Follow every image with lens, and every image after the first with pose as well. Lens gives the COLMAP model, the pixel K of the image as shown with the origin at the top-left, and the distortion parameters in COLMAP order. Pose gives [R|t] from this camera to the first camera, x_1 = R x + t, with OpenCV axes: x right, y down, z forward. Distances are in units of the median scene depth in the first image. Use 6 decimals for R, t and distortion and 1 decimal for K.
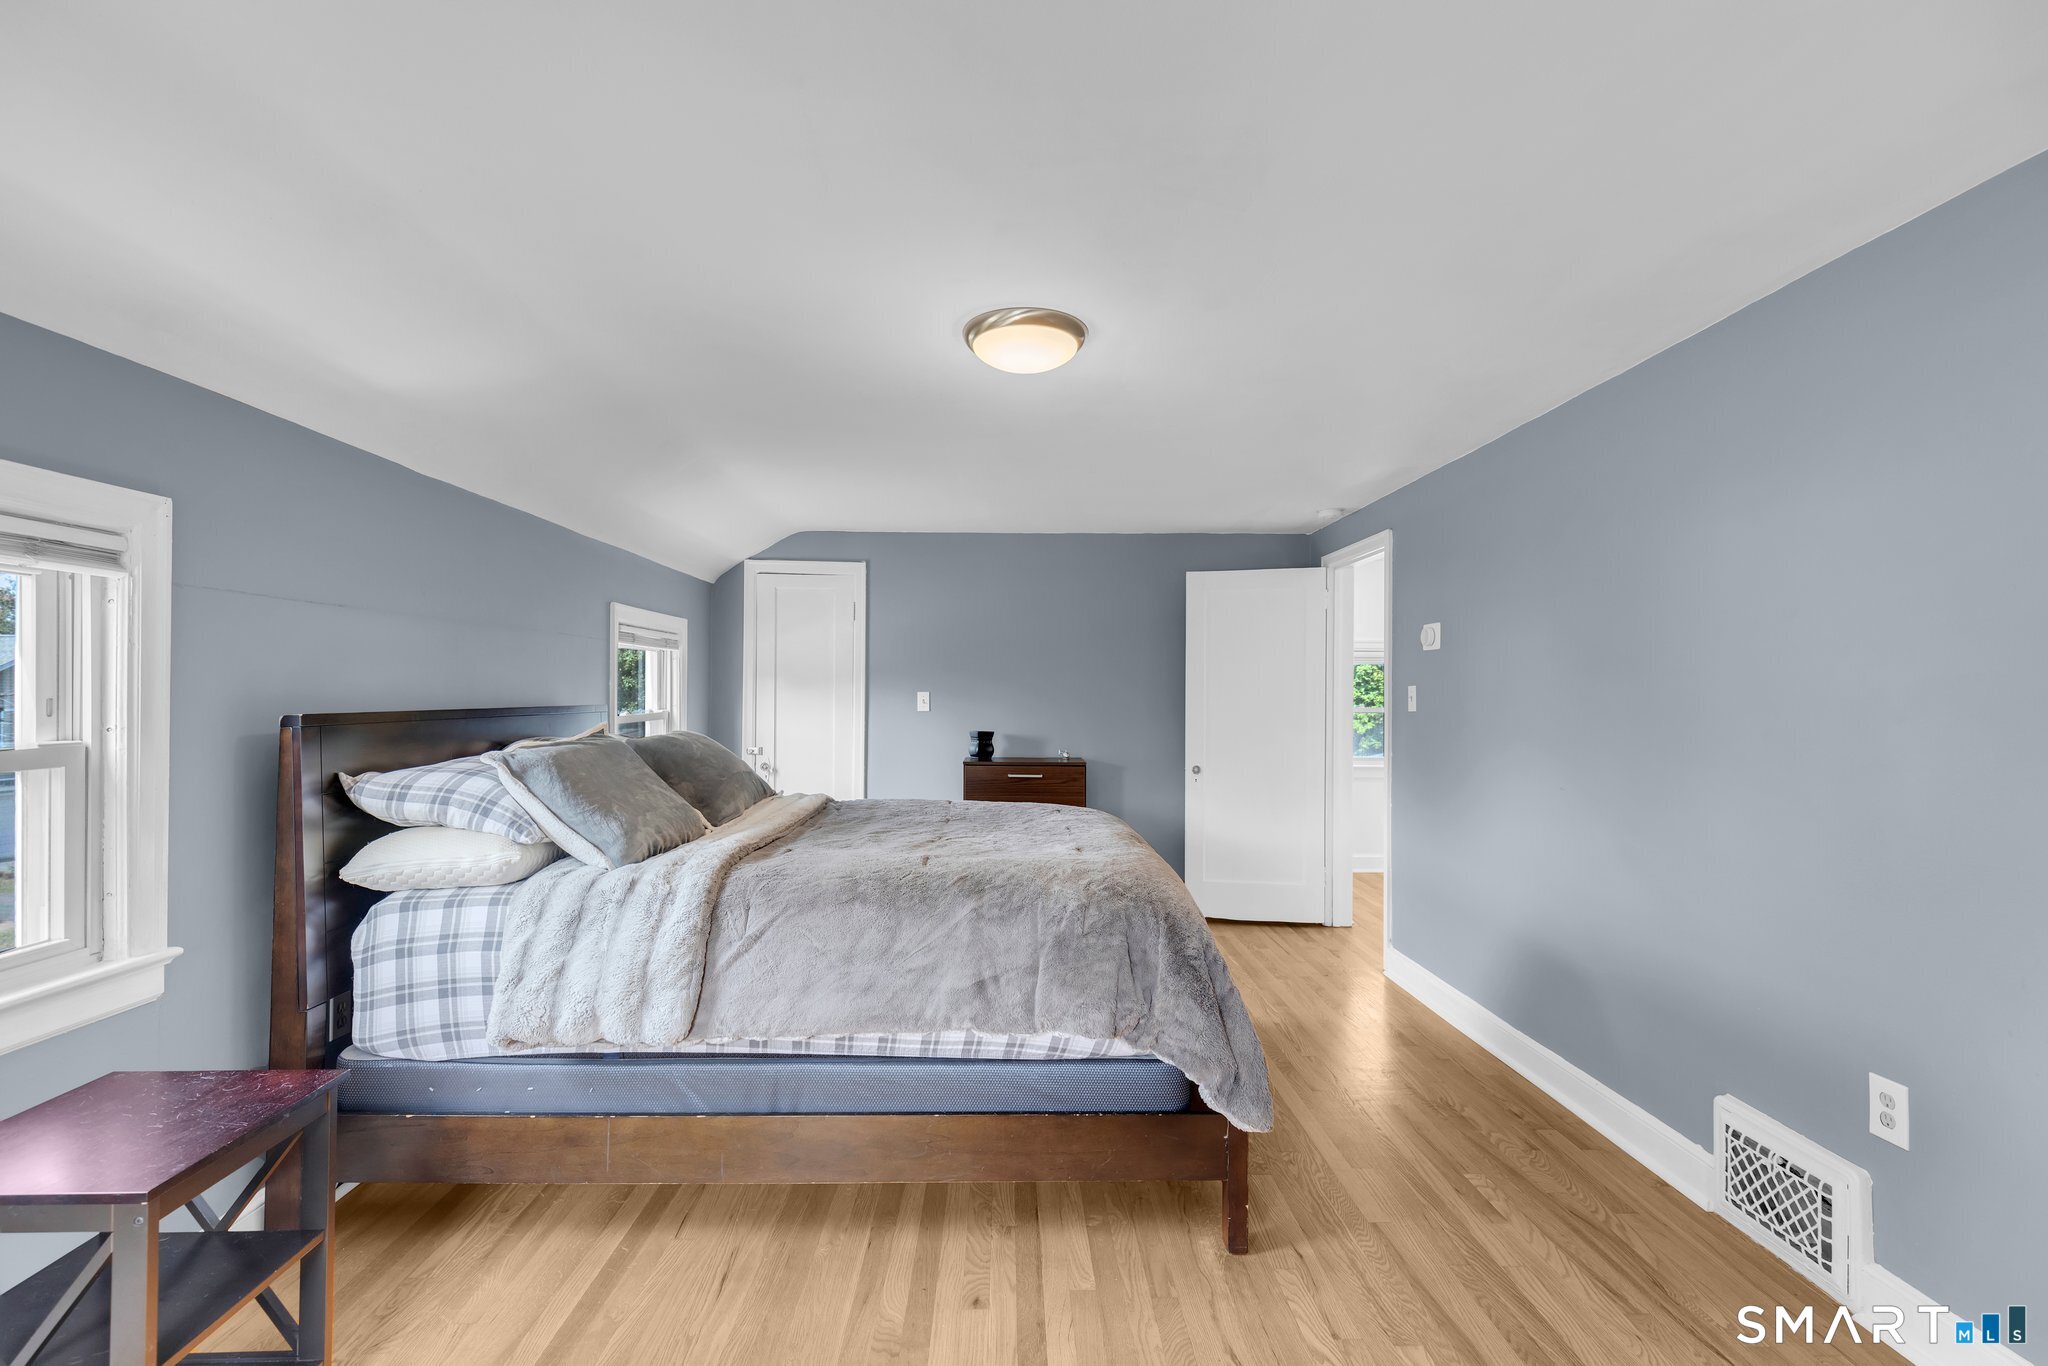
lens RADIAL K [[913.1, 0, 1021.5], [0, 913.1, 687.3], [0, 0, 1]] dist [0.001085, -0.000250]
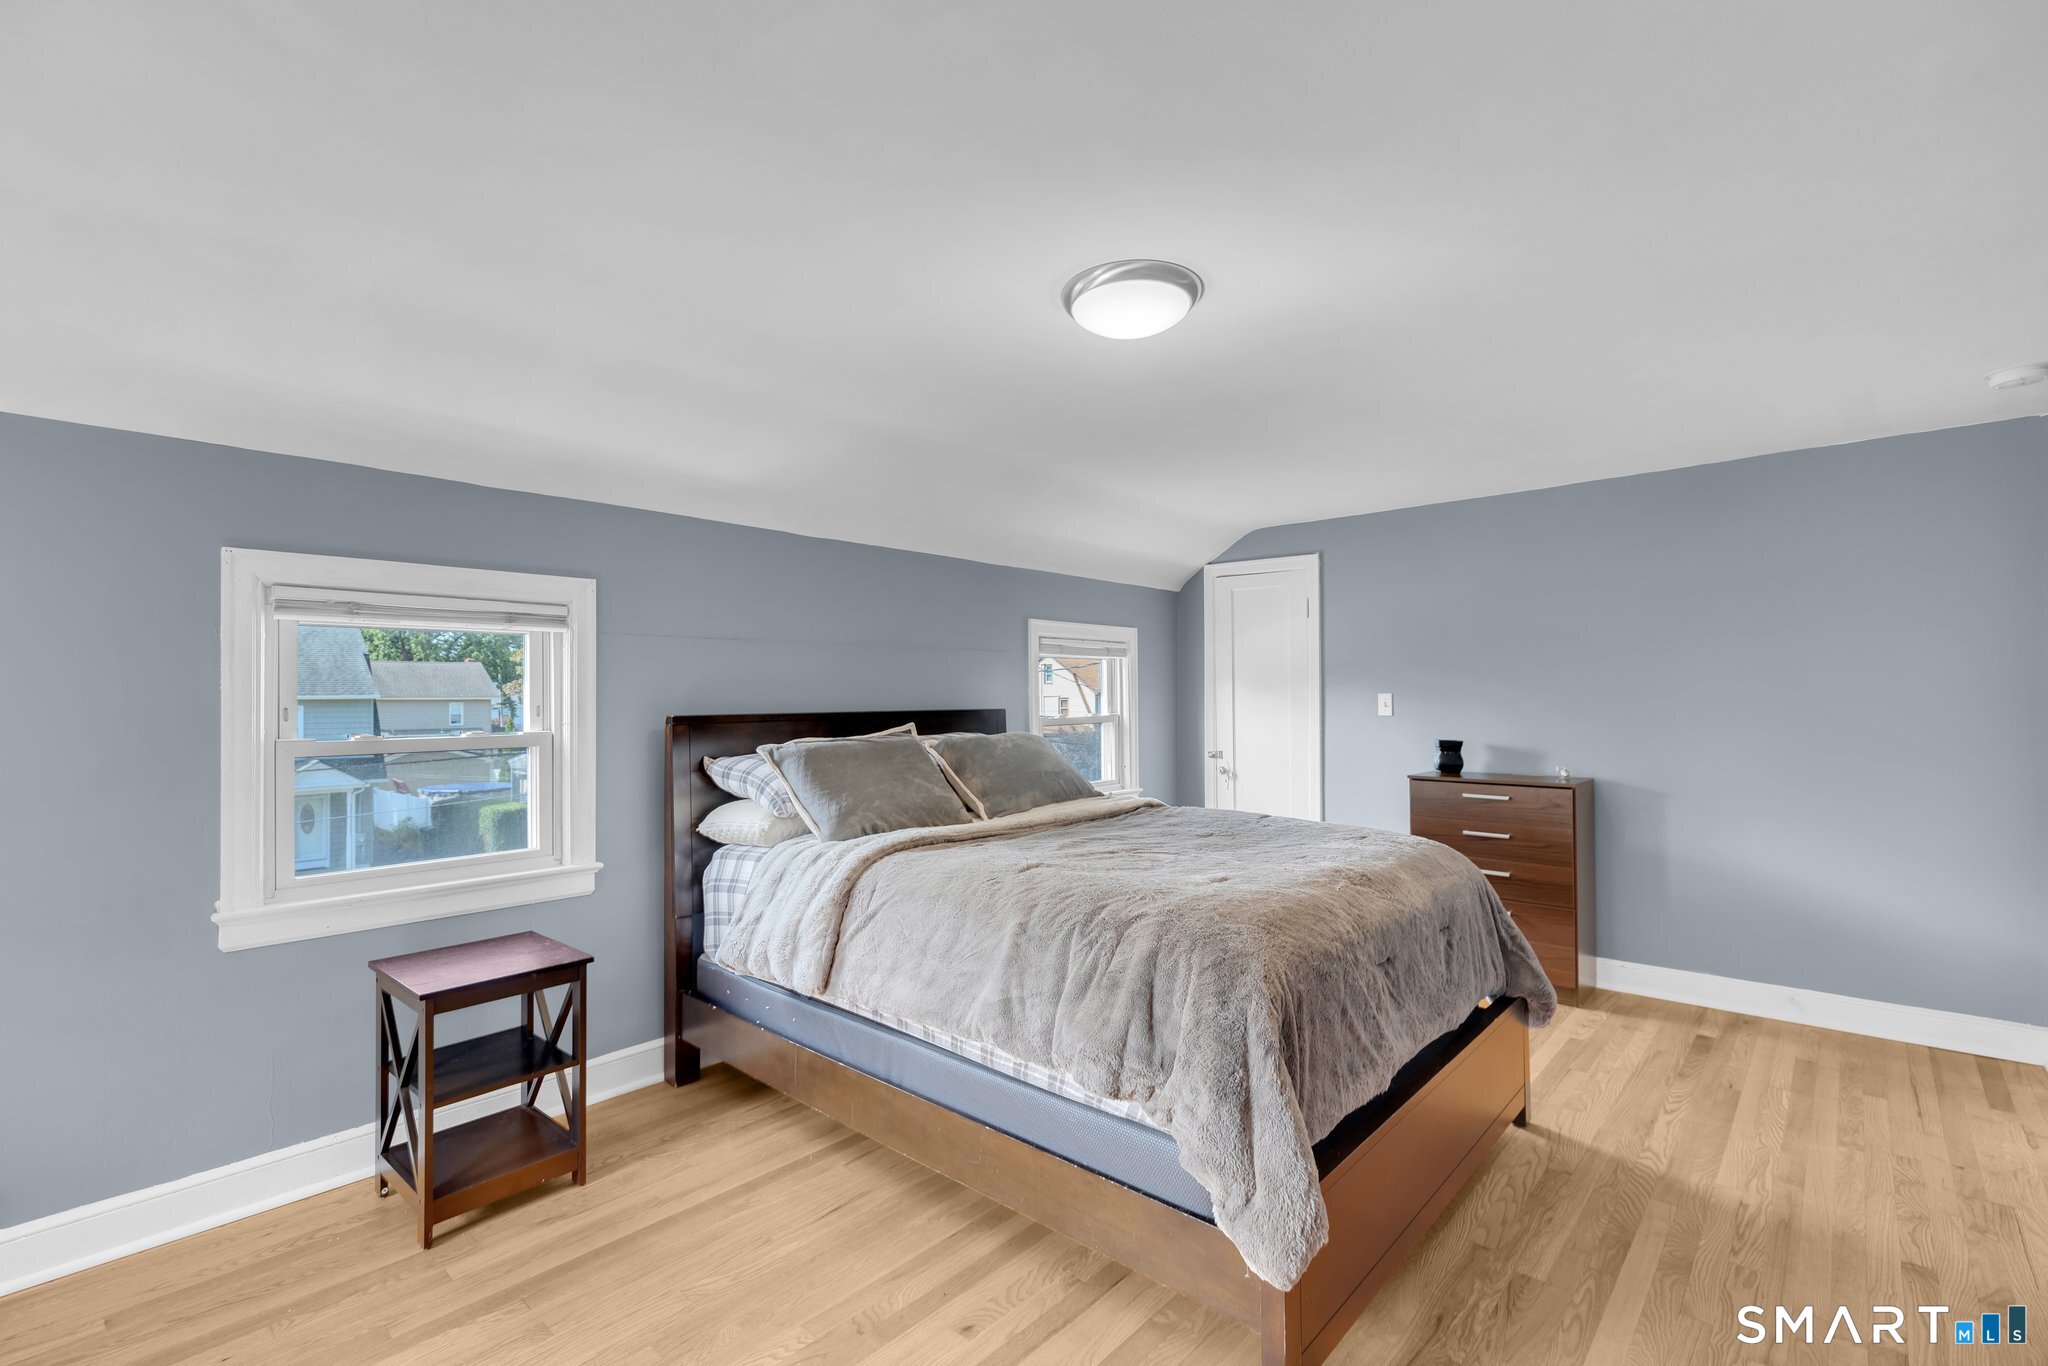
lens RADIAL K [[913.1, 0, 1021.5], [0, 913.1, 687.3], [0, 0, 1]] dist [0.001085, -0.000250]
pose [[0.722067, -0.018866, -0.691566, 0.612639], [0.015431, 0.999819, -0.011163, 0.008602], [0.691651, -0.002611, 0.722227, 0.317217]]
